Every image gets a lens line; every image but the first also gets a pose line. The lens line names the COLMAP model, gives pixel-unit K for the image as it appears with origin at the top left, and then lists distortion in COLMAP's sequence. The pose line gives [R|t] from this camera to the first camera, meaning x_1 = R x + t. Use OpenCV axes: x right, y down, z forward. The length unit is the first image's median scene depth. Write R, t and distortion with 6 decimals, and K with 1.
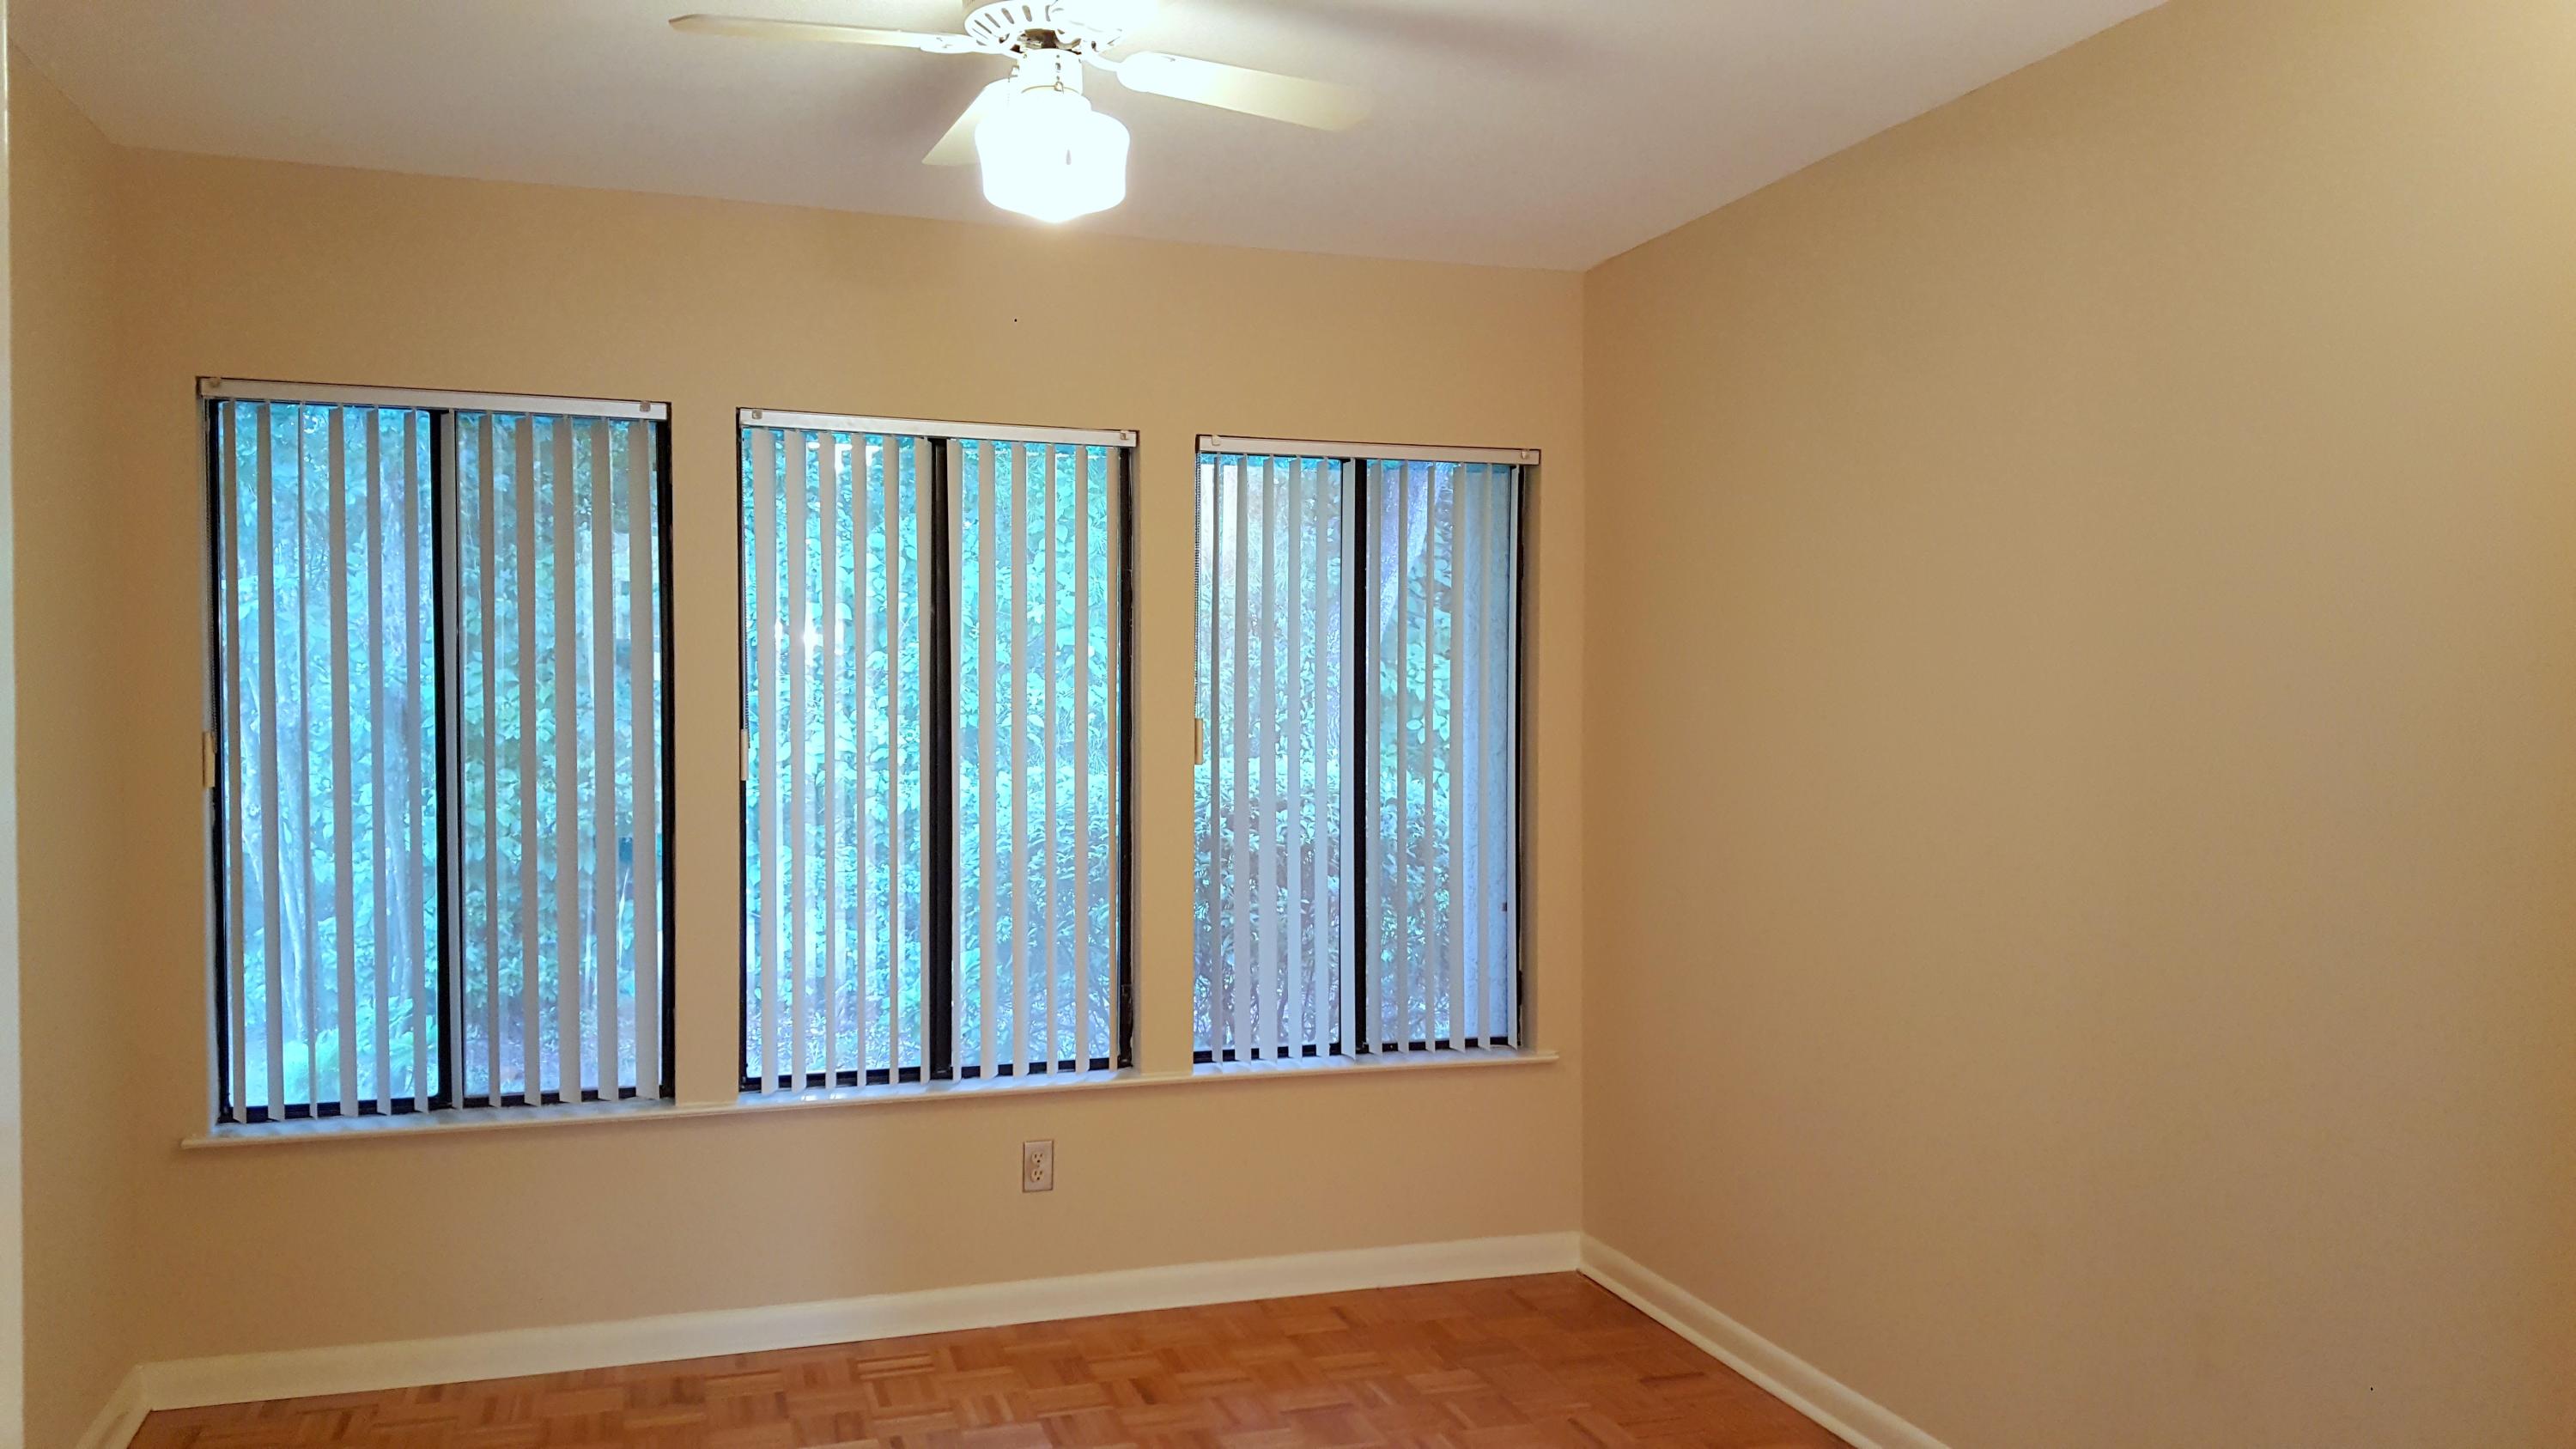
lens RADIAL K [[1861.5, 0, 1290.7], [0, 1861.5, 768.3], [0, 0, 1]] dist [0.123680, -0.199128]
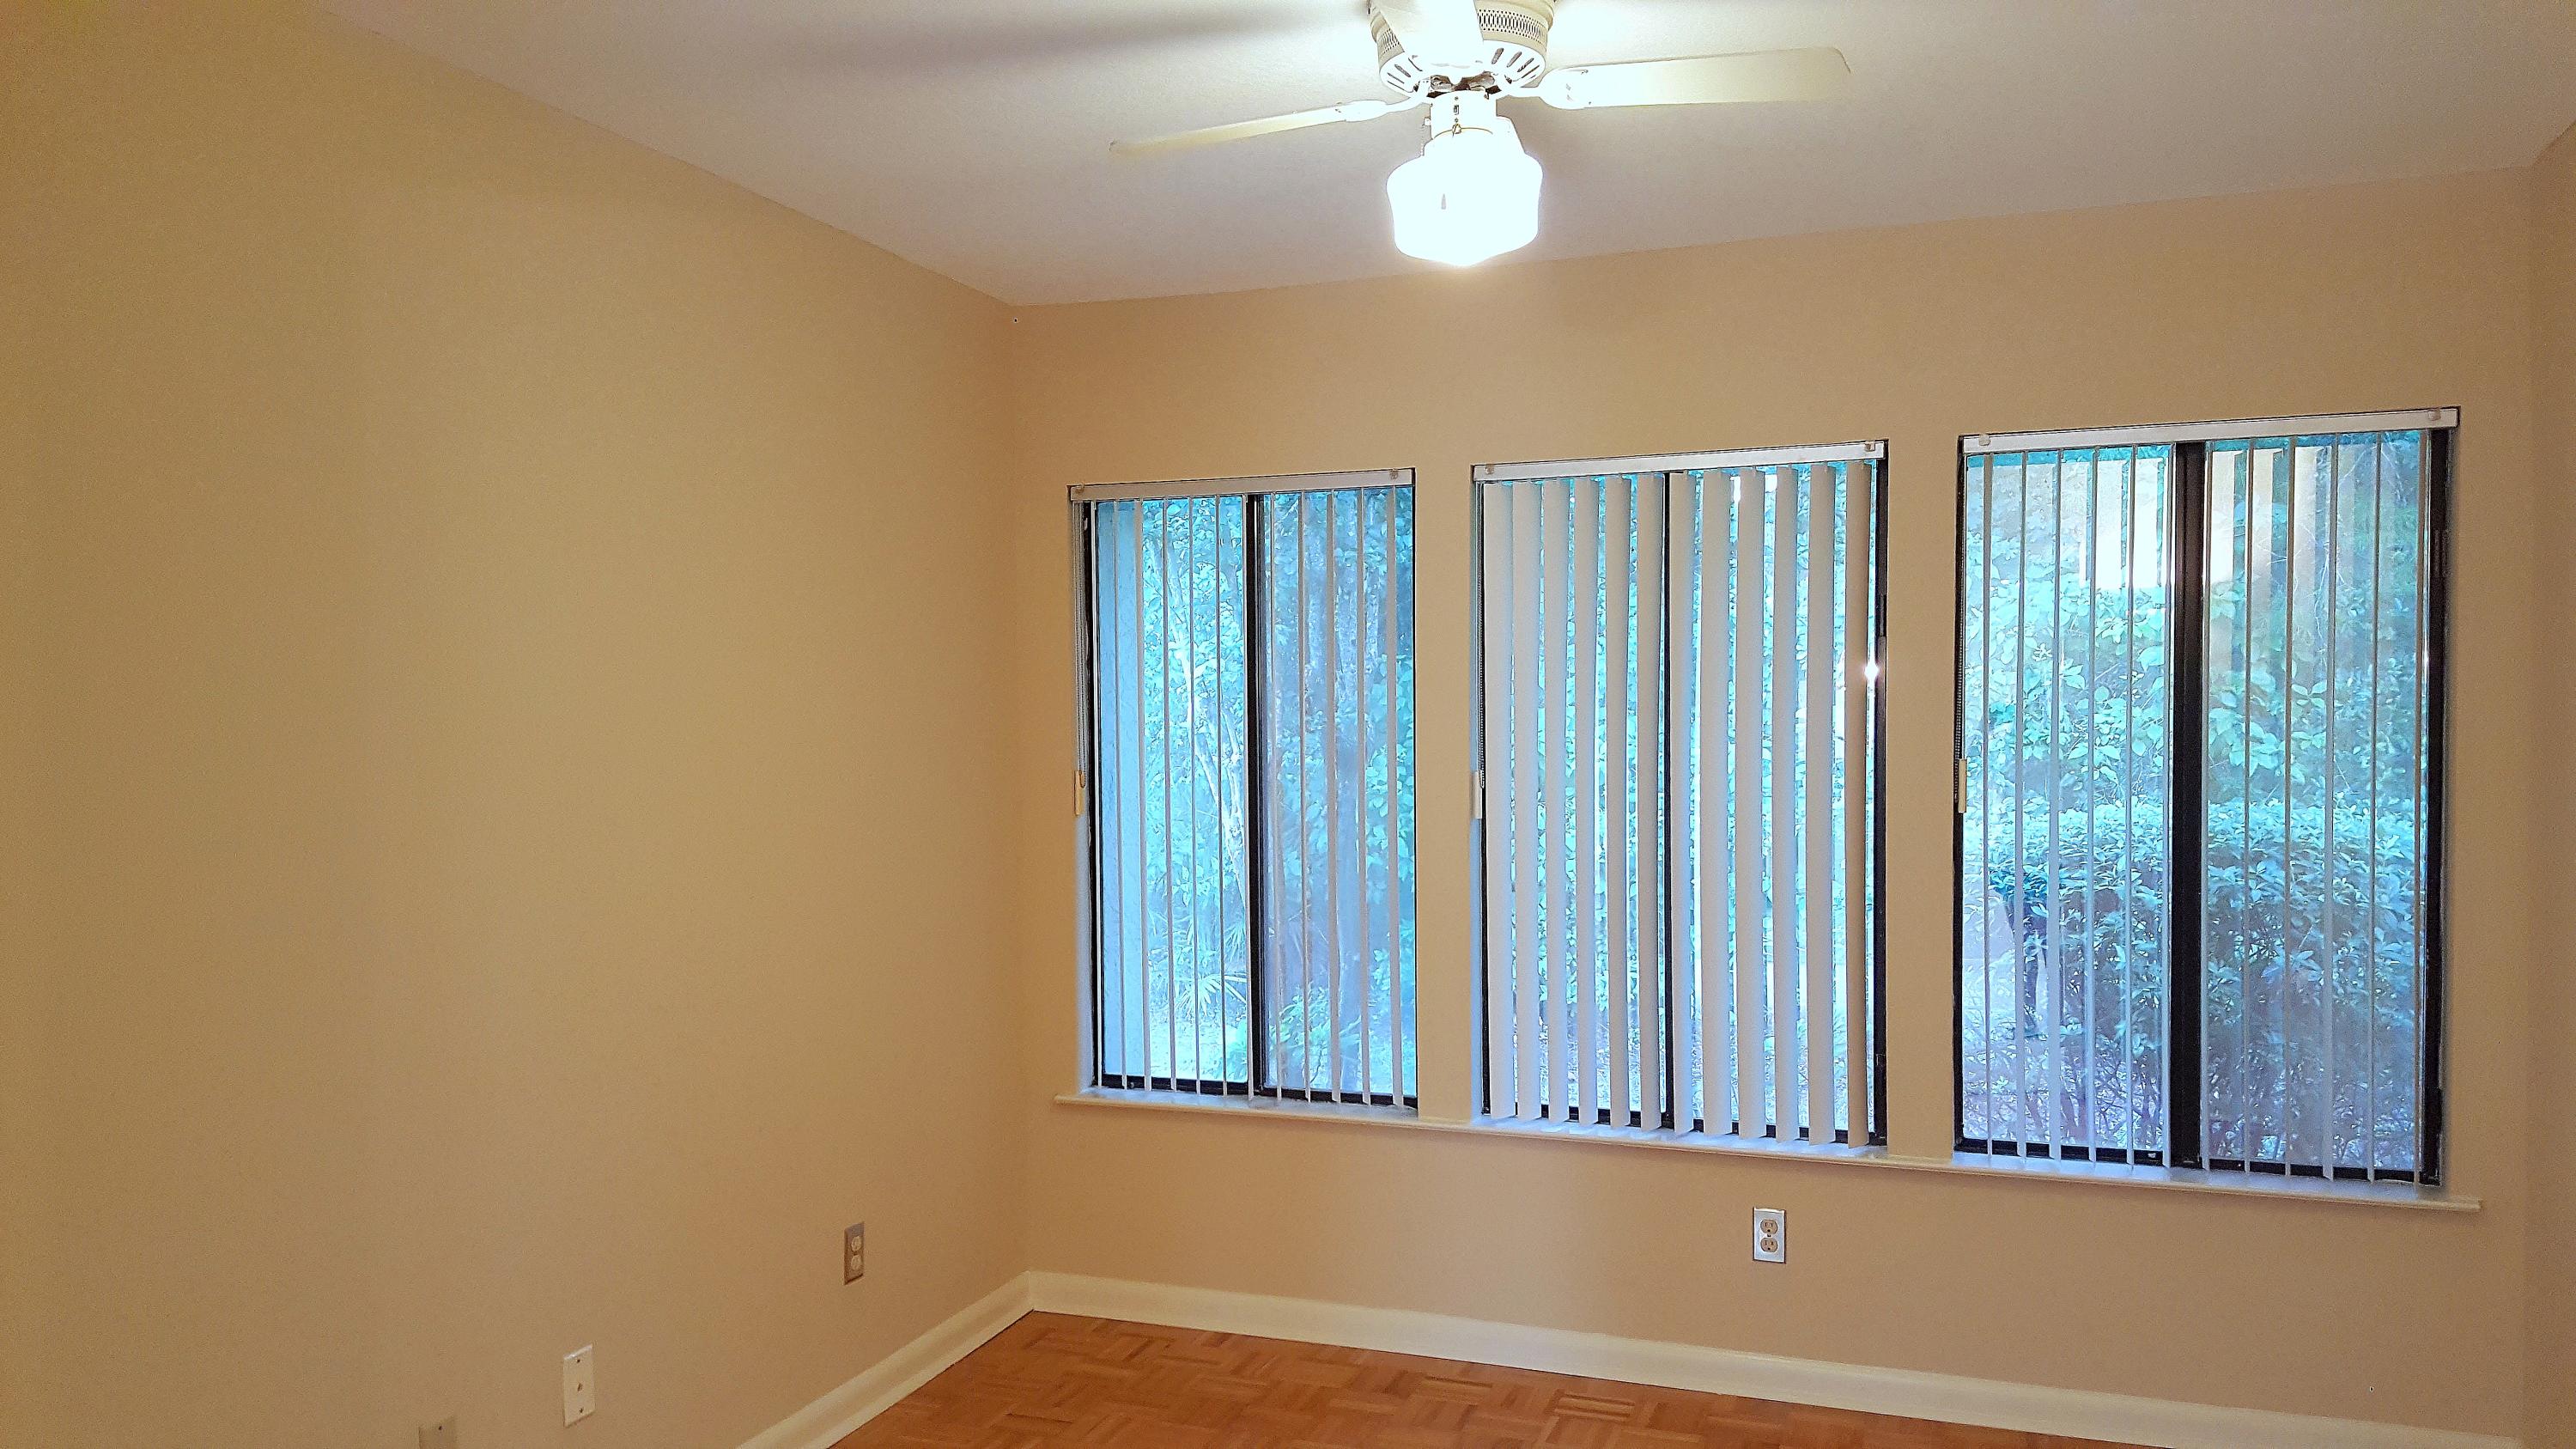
lens RADIAL K [[1901.0, 0, 1283.0], [0, 1901.0, 783.8], [0, 0, 1]] dist [0.144094, -0.217082]
pose [[0.777393, 0.007774, -0.628968, 0.301530], [-0.016460, 0.999833, -0.007986, -0.002027], [0.628800, 0.016561, 0.777390, 0.099056]]
